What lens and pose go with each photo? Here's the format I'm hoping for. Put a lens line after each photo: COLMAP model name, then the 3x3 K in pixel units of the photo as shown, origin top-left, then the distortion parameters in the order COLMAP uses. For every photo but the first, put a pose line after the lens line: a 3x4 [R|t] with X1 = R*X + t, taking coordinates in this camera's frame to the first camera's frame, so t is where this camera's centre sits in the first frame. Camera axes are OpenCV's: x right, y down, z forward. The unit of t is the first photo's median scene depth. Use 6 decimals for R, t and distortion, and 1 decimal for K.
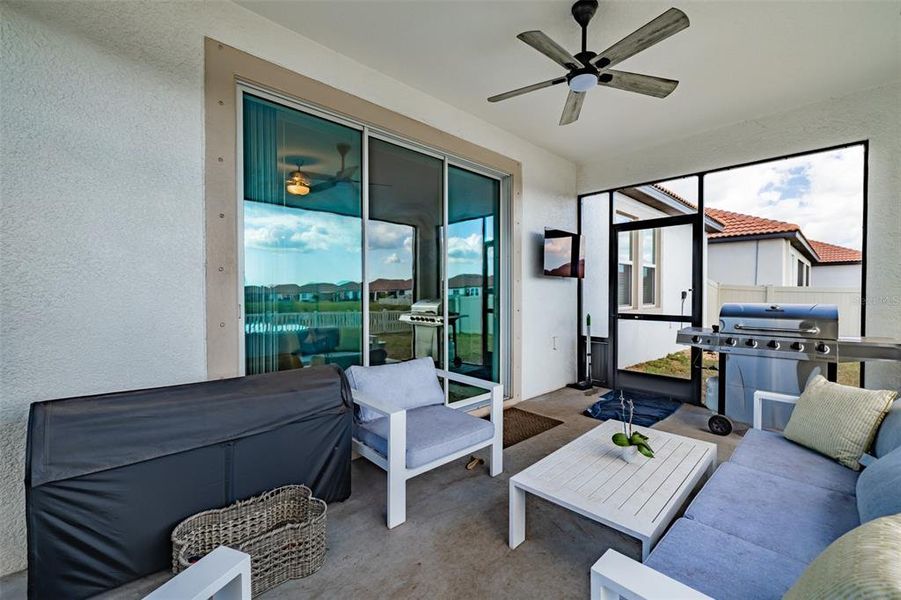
lens RADIAL K [[386.9, 0, 458.3], [0, 386.9, 296.6], [0, 0, 1]] dist [-0.001083, -0.000175]
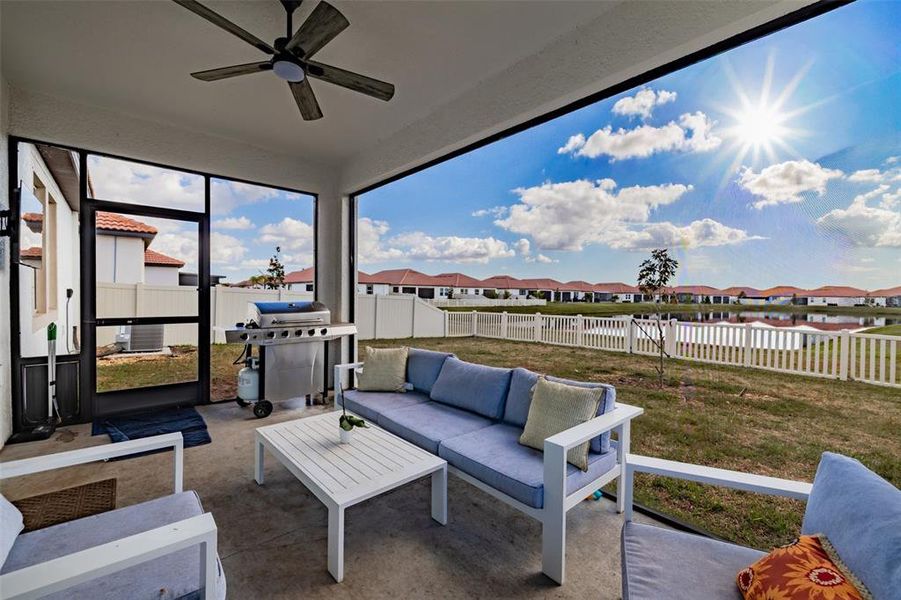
lens RADIAL K [[377.5, 0, 447.6], [0, 377.5, 294.3], [0, 0, 1]] dist [-0.002608, -0.000276]
pose [[0.044198, -0.002038, 0.999021, -0.367238], [-0.000656, 0.999998, 0.002069, -0.008070], [-0.999023, -0.000747, 0.044197, 0.363364]]
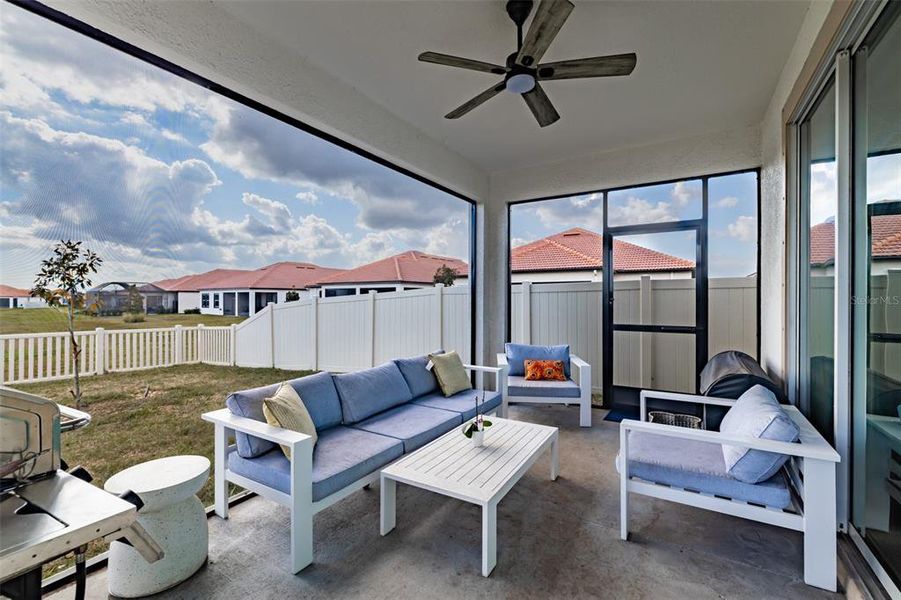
lens RADIAL K [[386.9, 0, 458.3], [0, 386.9, 296.6], [0, 0, 1]] dist [-0.001083, -0.000175]
pose [[-0.967941, 0.002702, -0.251164, 0.448534], [0.000298, 0.999954, 0.009608, -0.021991], [0.251178, 0.009226, -0.967897, 1.188519]]
